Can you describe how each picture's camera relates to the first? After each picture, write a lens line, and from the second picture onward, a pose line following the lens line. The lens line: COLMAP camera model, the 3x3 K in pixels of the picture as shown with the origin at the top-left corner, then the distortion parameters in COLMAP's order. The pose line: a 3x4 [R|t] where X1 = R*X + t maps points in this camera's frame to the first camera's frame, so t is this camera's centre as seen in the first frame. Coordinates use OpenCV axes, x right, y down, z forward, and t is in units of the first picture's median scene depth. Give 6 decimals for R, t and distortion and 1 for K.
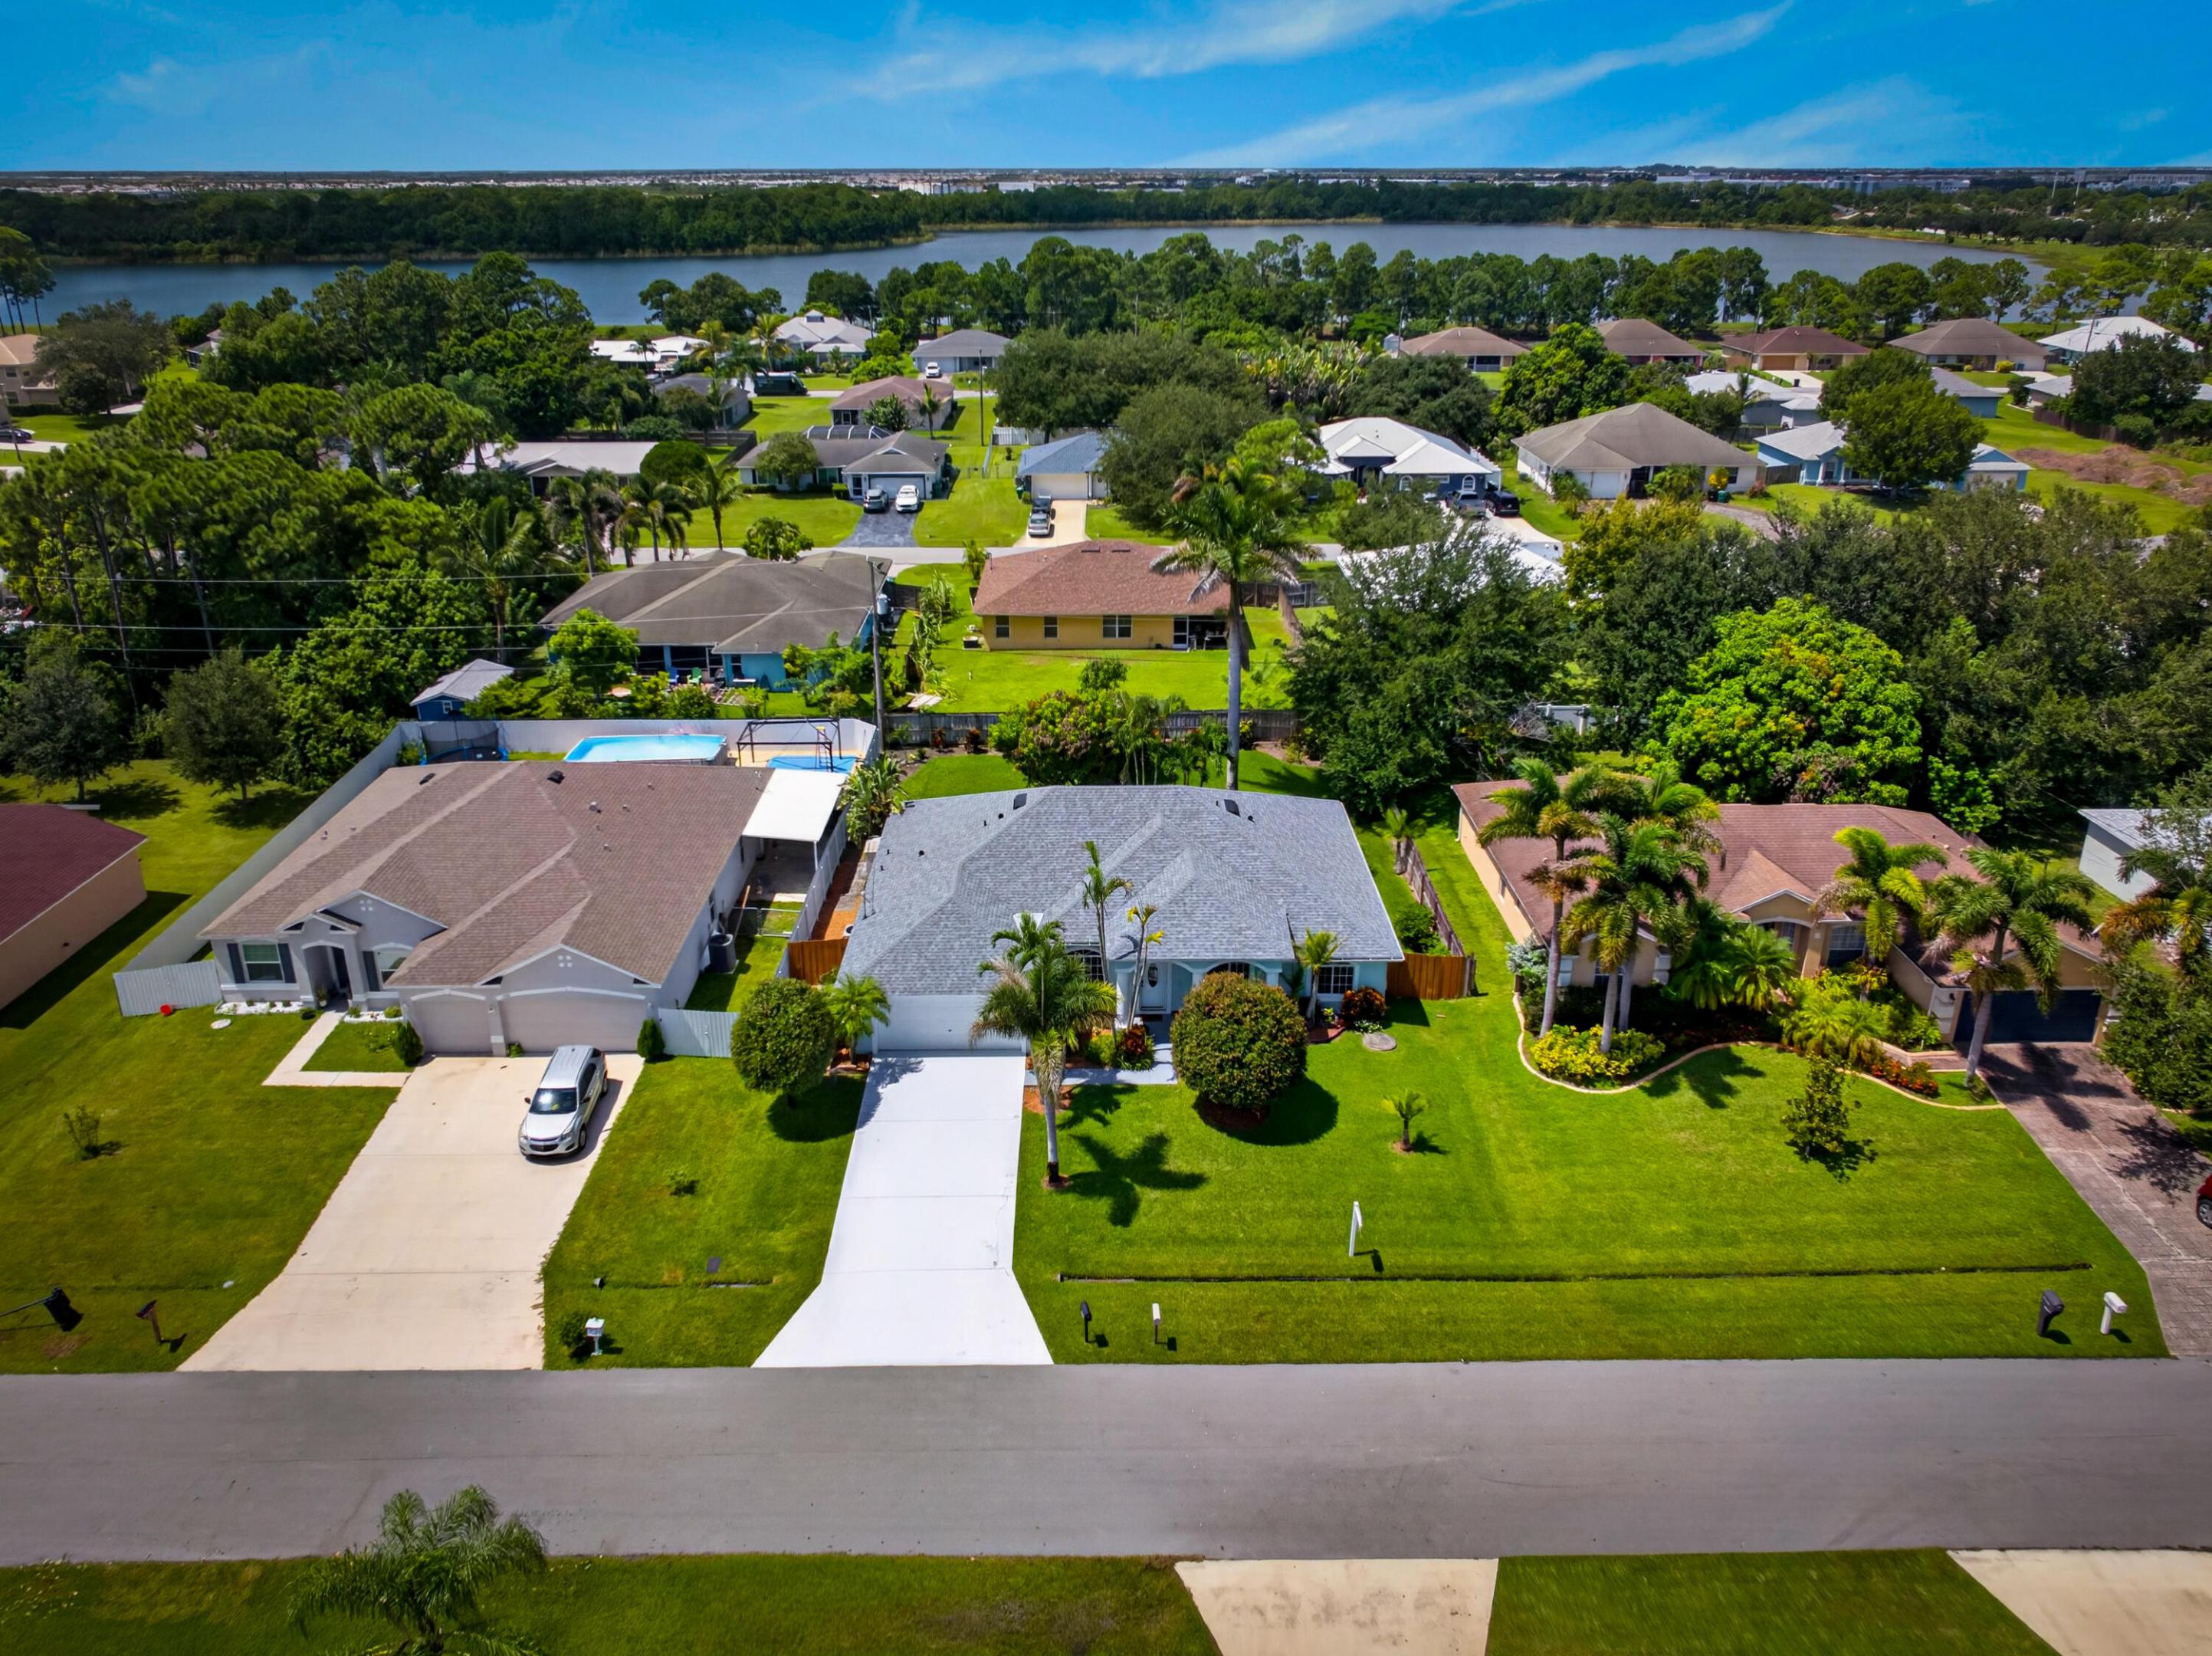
lens RADIAL K [[1543.1, 0, 1106.0], [0, 1543.1, 828.0], [0, 0, 1]] dist [0.001188, 0.000440]
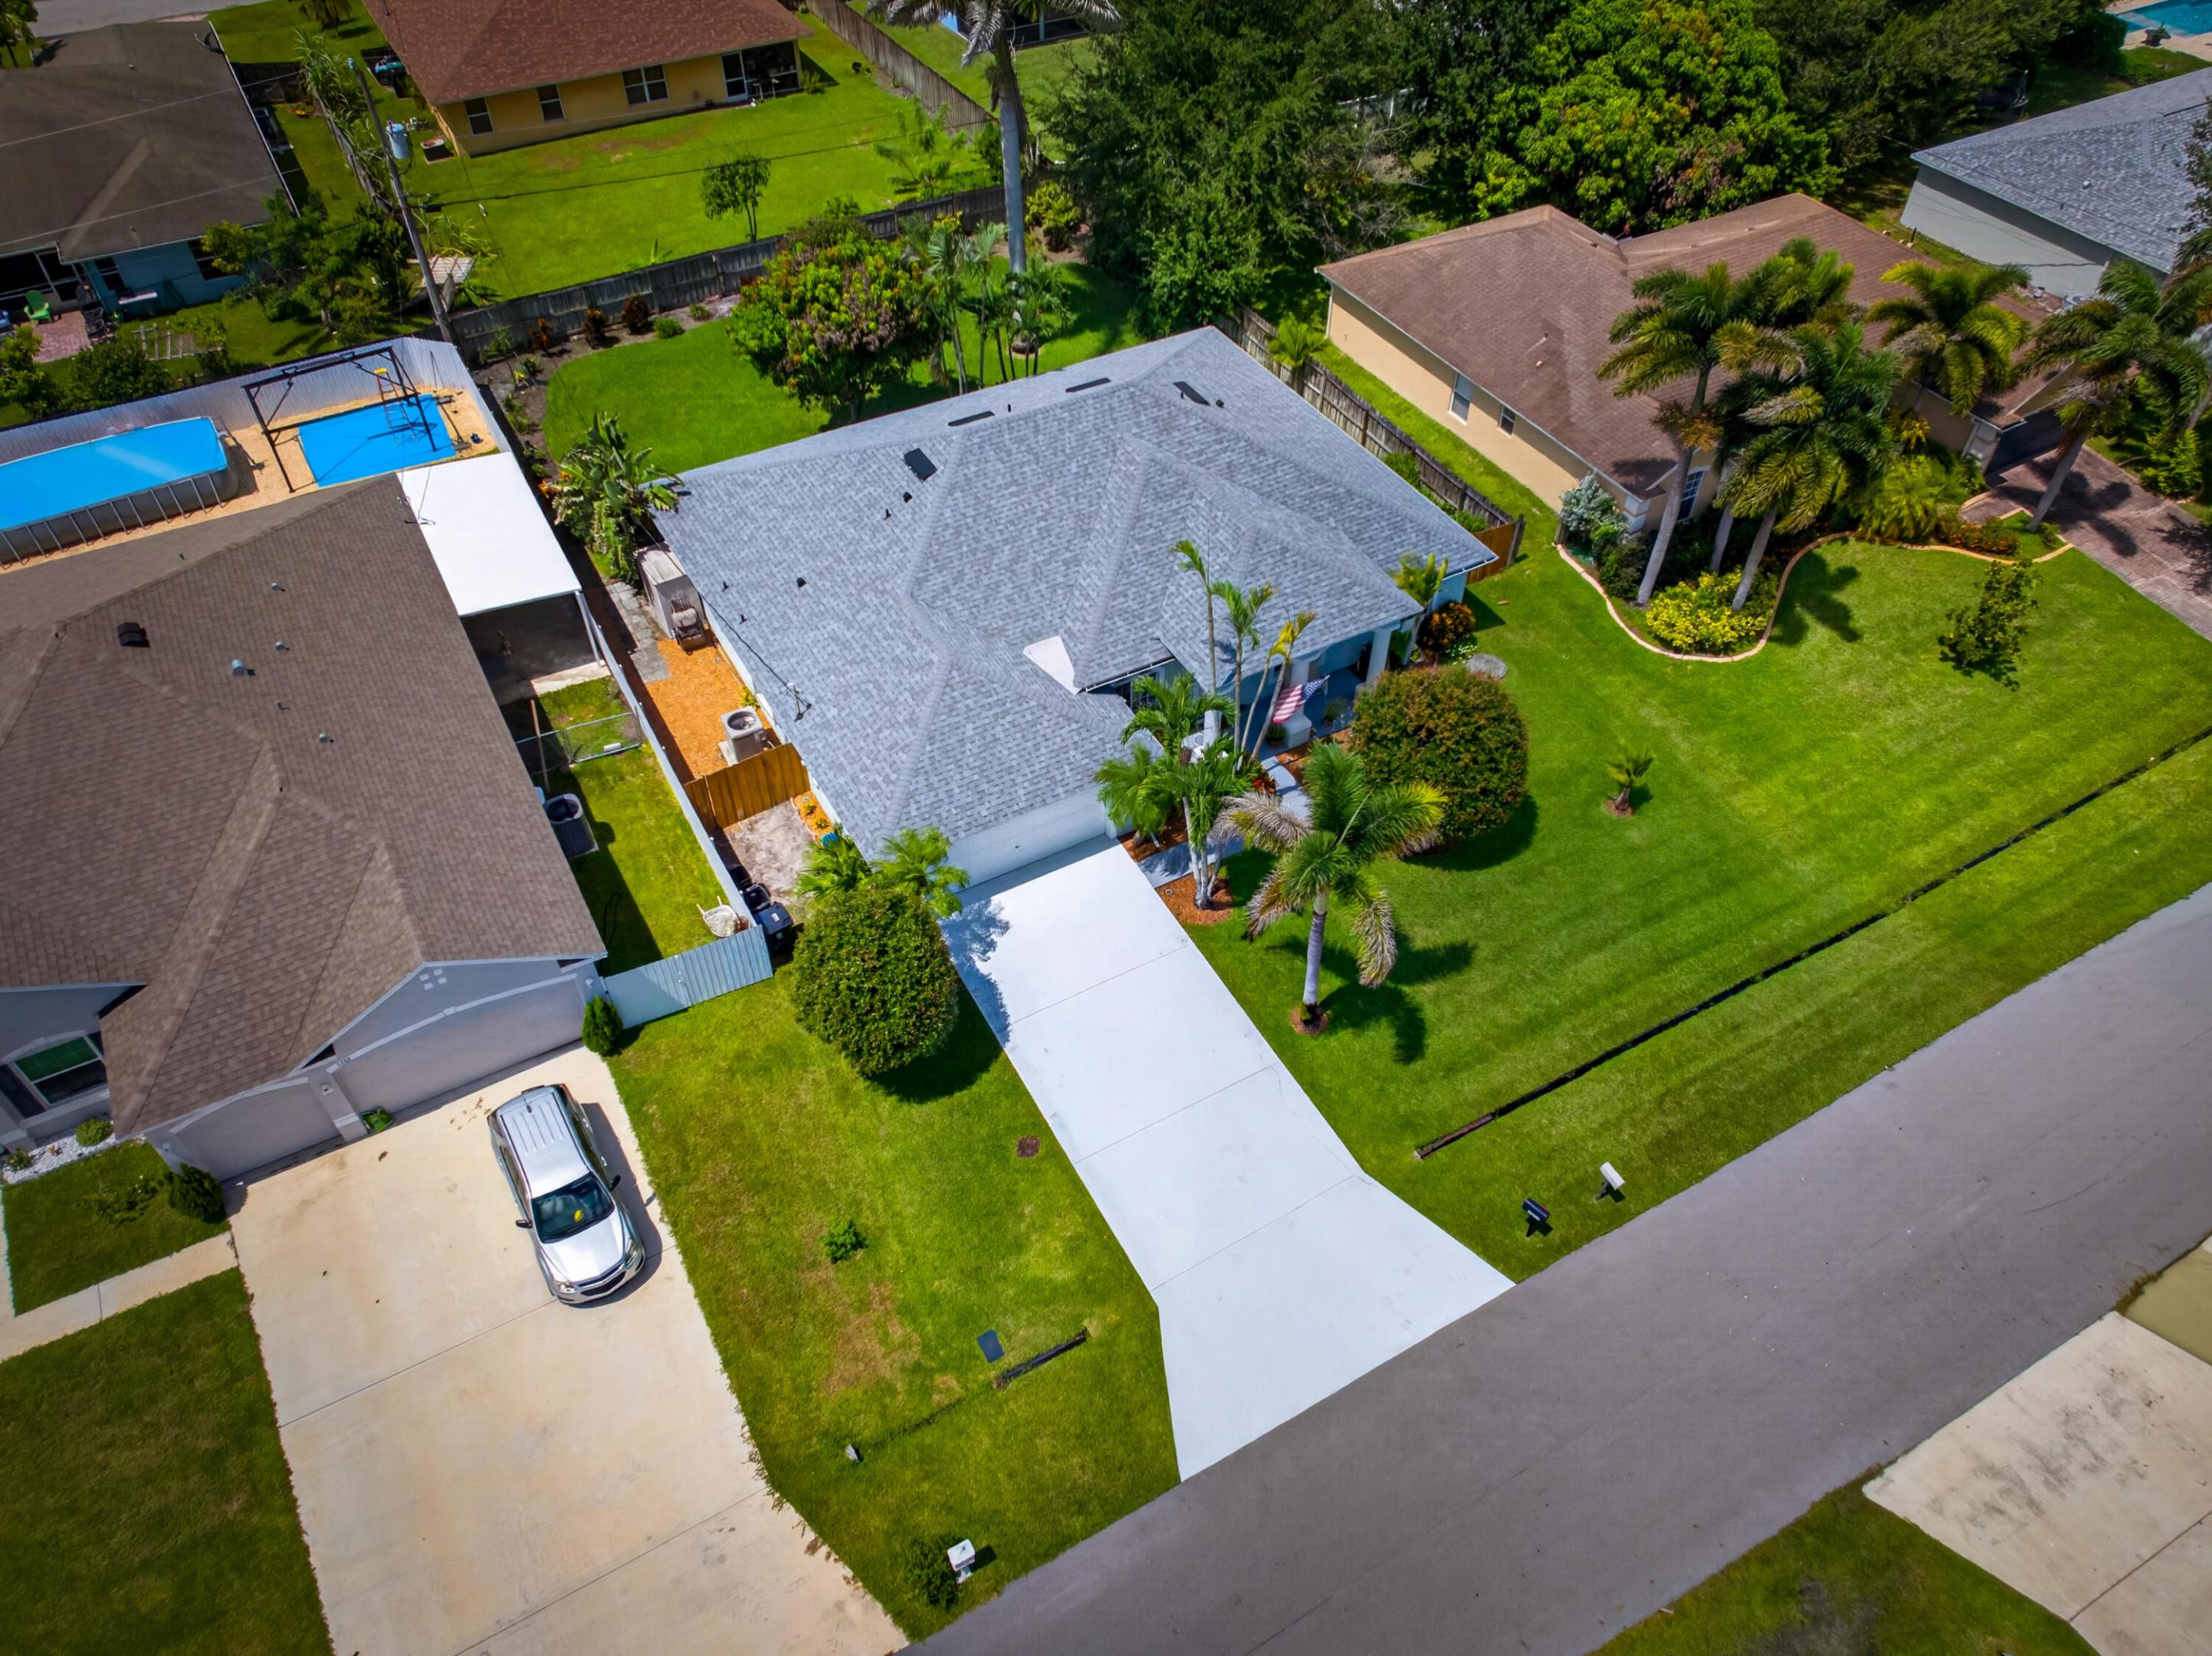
lens RADIAL K [[1543.1, 0, 1106.0], [0, 1543.1, 828.0], [0, 0, 1]] dist [0.001188, 0.000440]
pose [[0.872167, -0.345445, 0.346401, -0.248111], [0.182242, 0.886541, 0.425245, -0.134743], [-0.453997, -0.307755, 0.836166, 0.324150]]
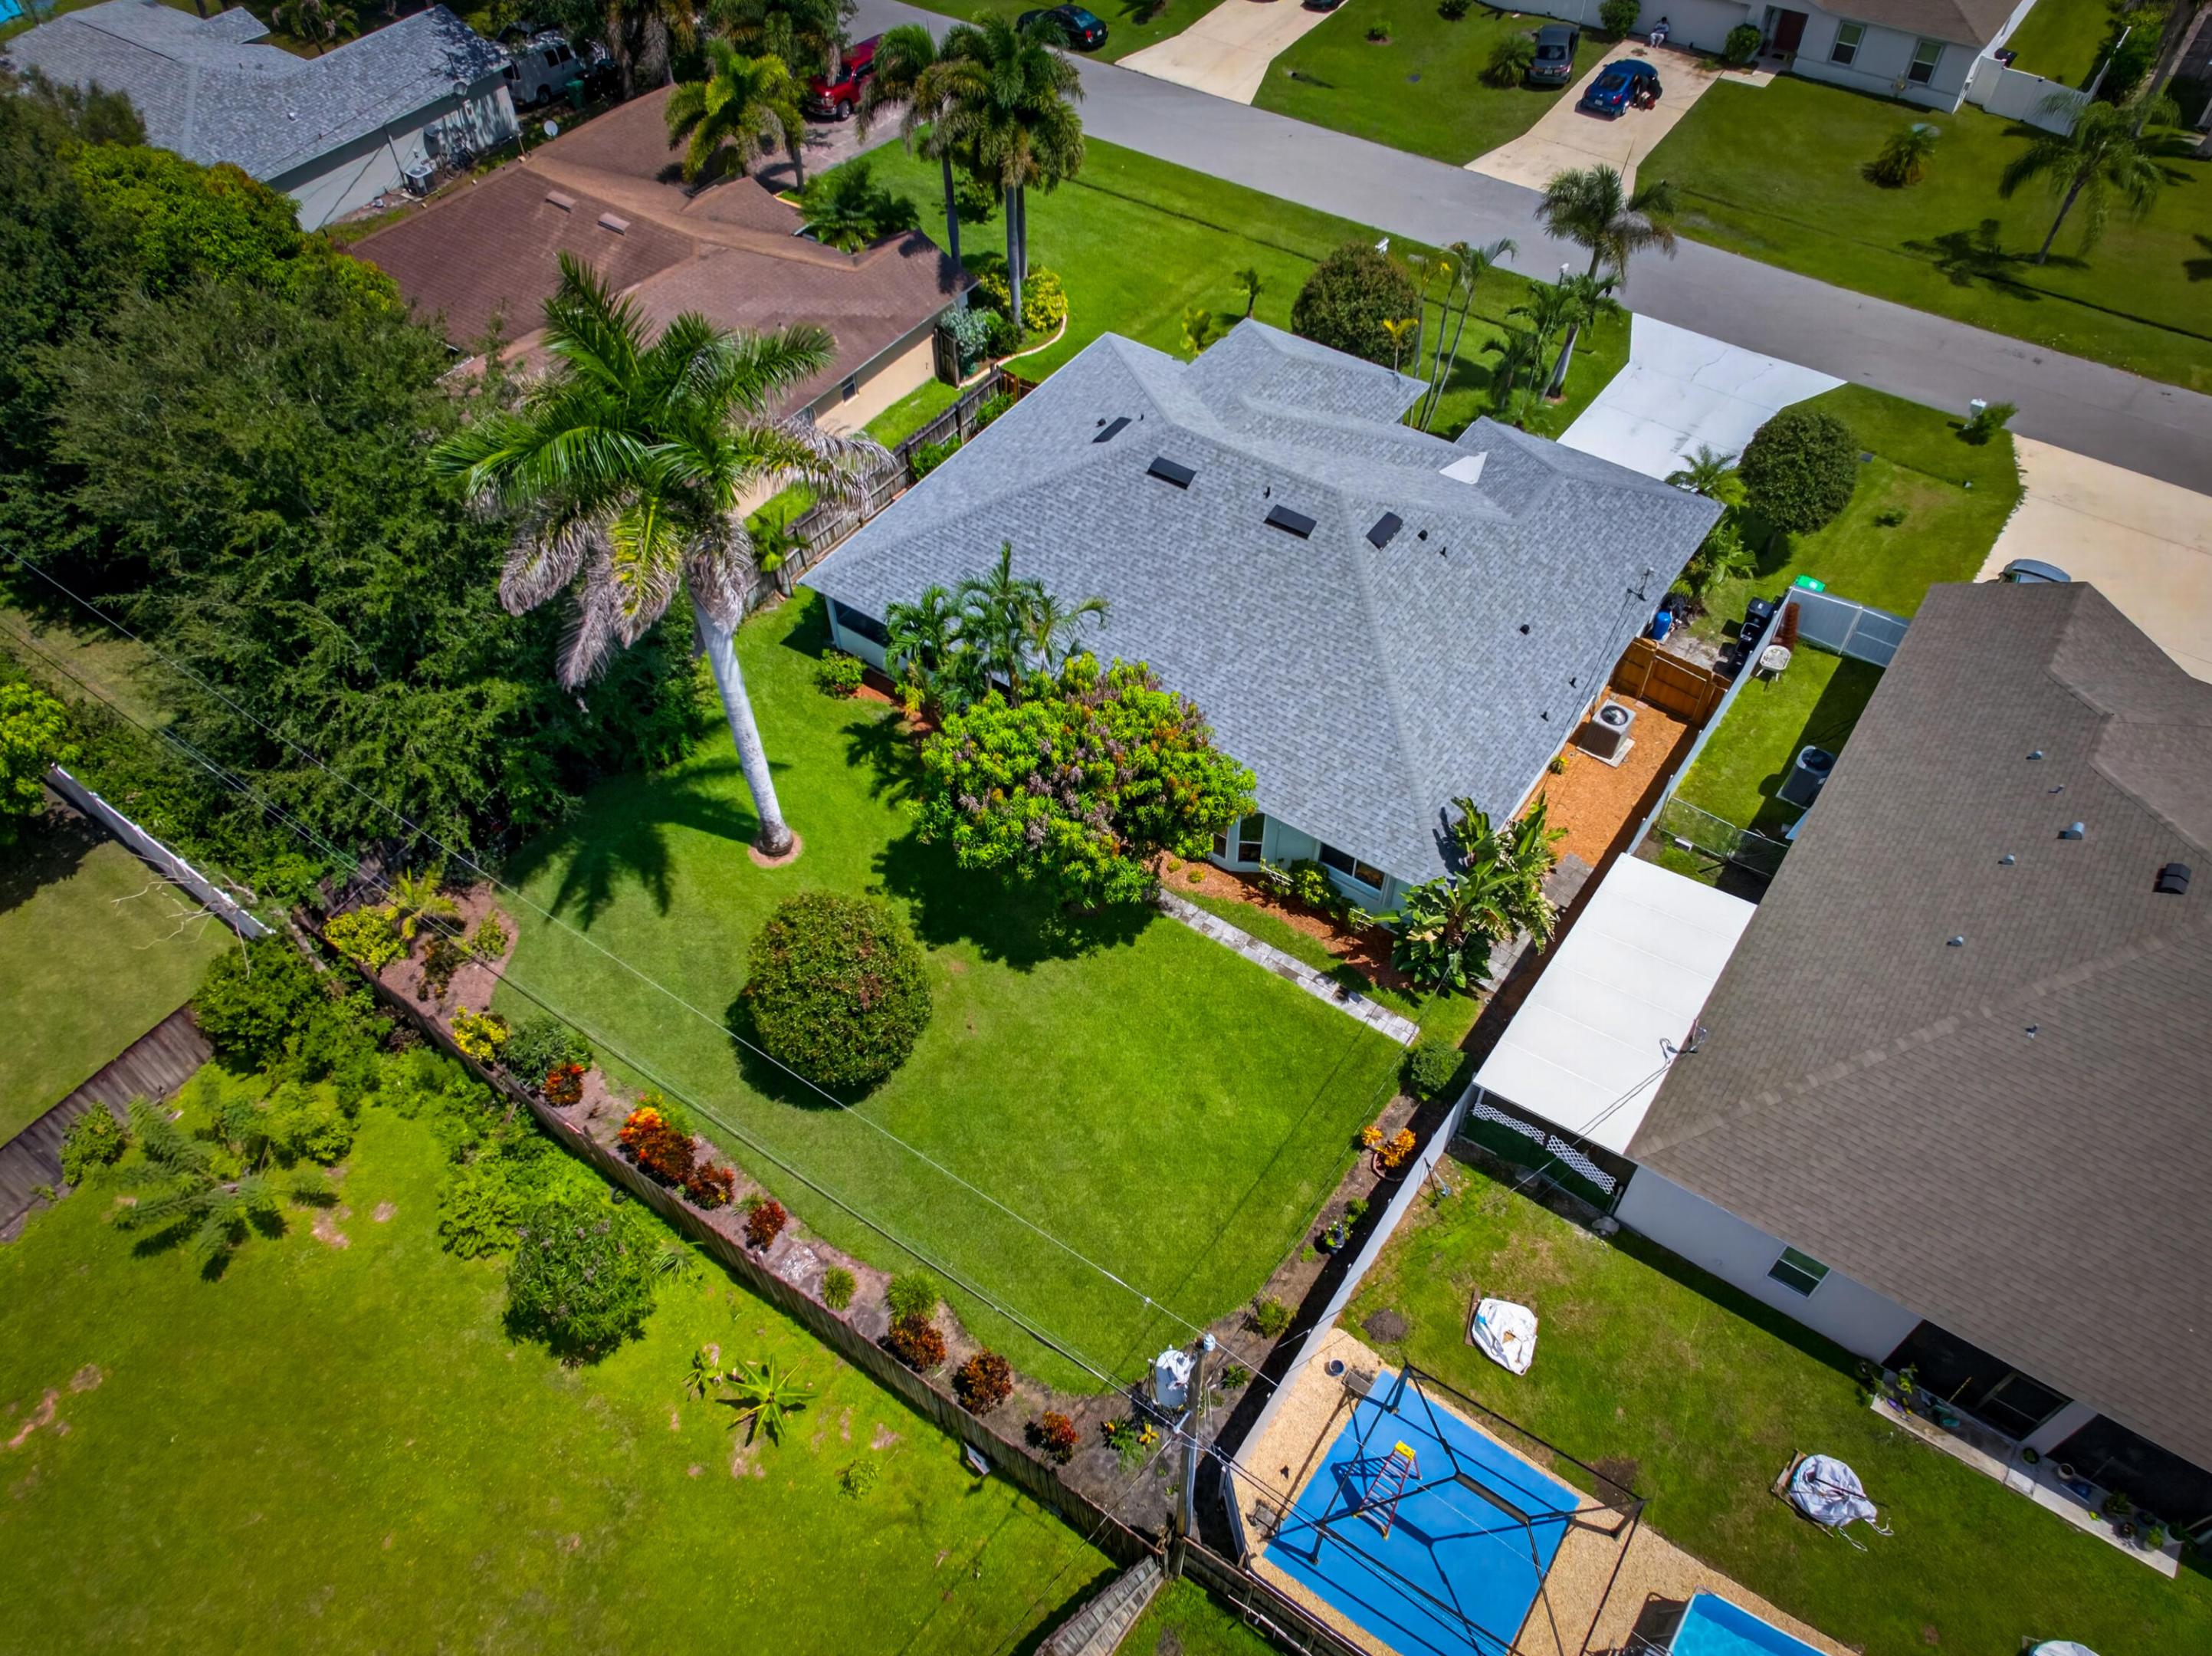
lens RADIAL K [[1543.1, 0, 1106.0], [0, 1543.1, 828.0], [0, 0, 1]] dist [0.001188, 0.000440]
pose [[-0.814643, -0.430889, 0.388190, -0.242319], [0.243498, 0.353372, 0.903237, -0.531935], [-0.526370, 0.830339, -0.182952, 1.165832]]
